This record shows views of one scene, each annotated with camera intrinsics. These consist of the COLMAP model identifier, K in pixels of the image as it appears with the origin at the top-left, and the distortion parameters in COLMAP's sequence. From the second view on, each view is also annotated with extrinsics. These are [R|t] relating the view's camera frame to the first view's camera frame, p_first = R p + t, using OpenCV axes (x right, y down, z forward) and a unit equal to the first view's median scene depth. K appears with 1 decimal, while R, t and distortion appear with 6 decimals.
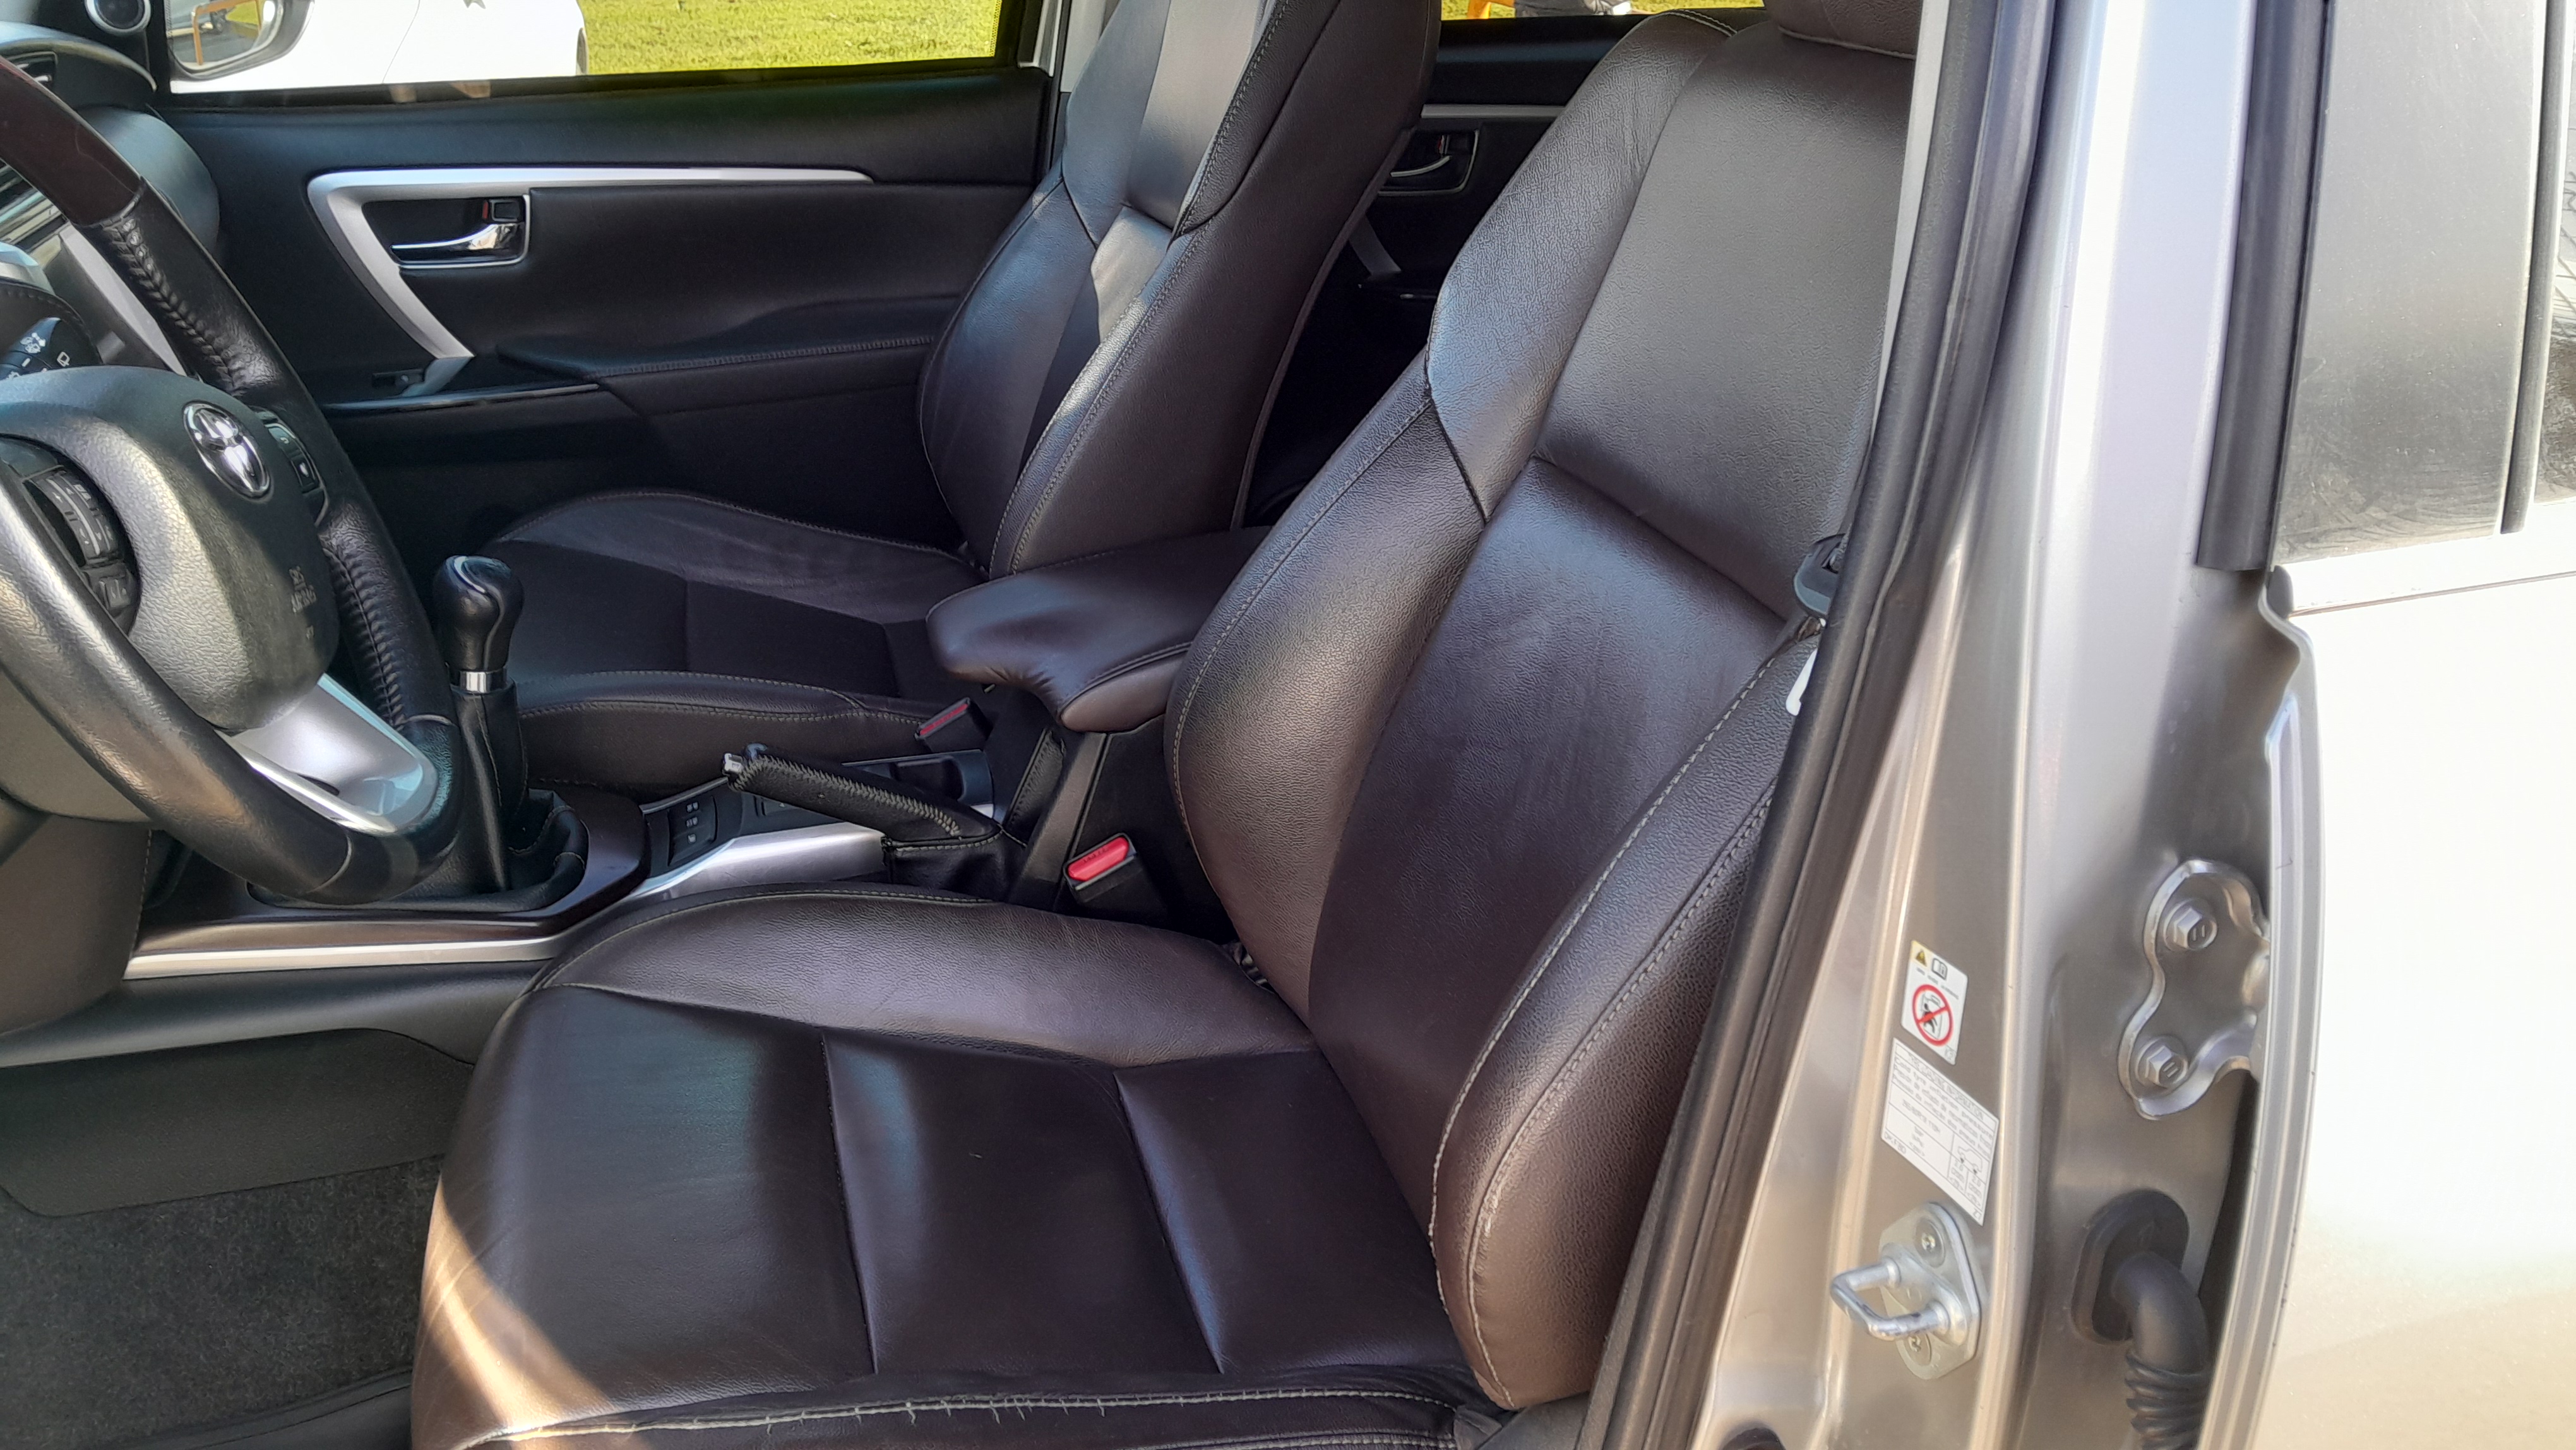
lens RADIAL K [[1983.0, 0, 1288.0], [0, 1983.0, 725.0], [0, 0, 1]] dist [0.066755, -0.193351]
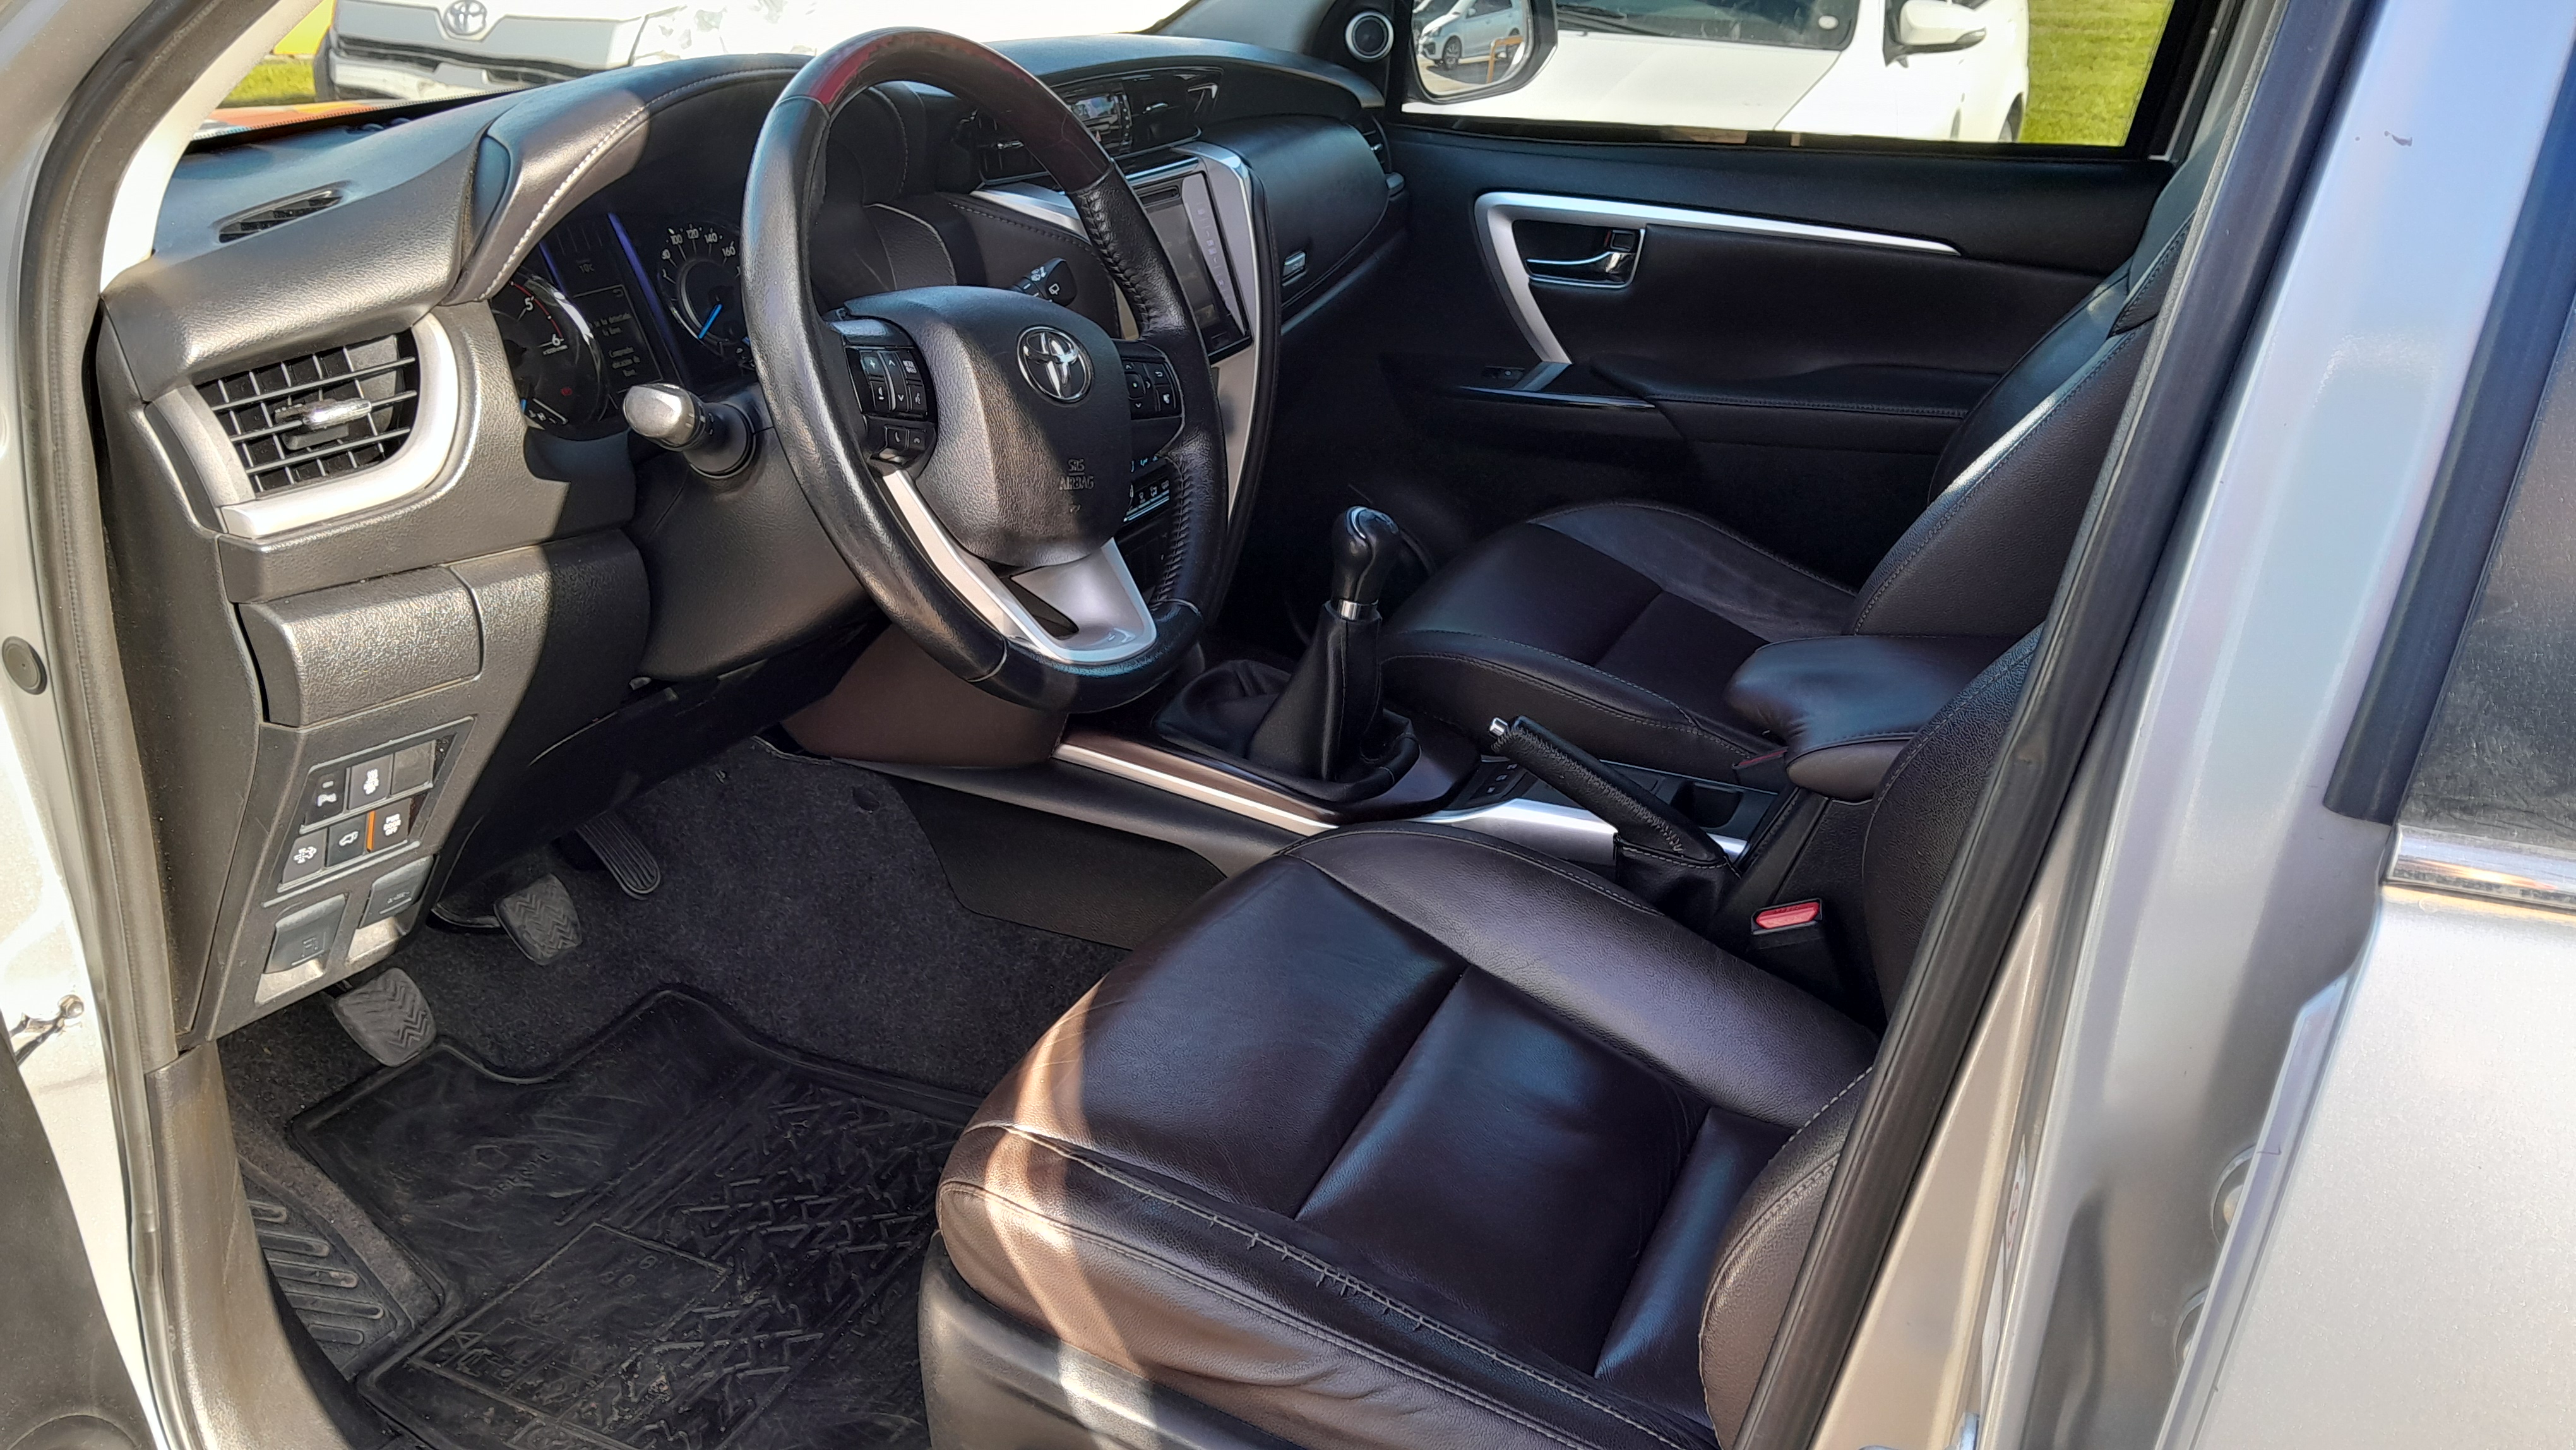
lens RADIAL K [[1983.0, 0, 1288.0], [0, 1983.0, 725.0], [0, 0, 1]] dist [0.066755, -0.193351]
pose [[0.754477, 0.259016, -0.603055, 0.270217], [-0.276567, 0.958741, 0.065775, -0.019712], [0.595210, 0.117159, 0.794984, 0.021932]]
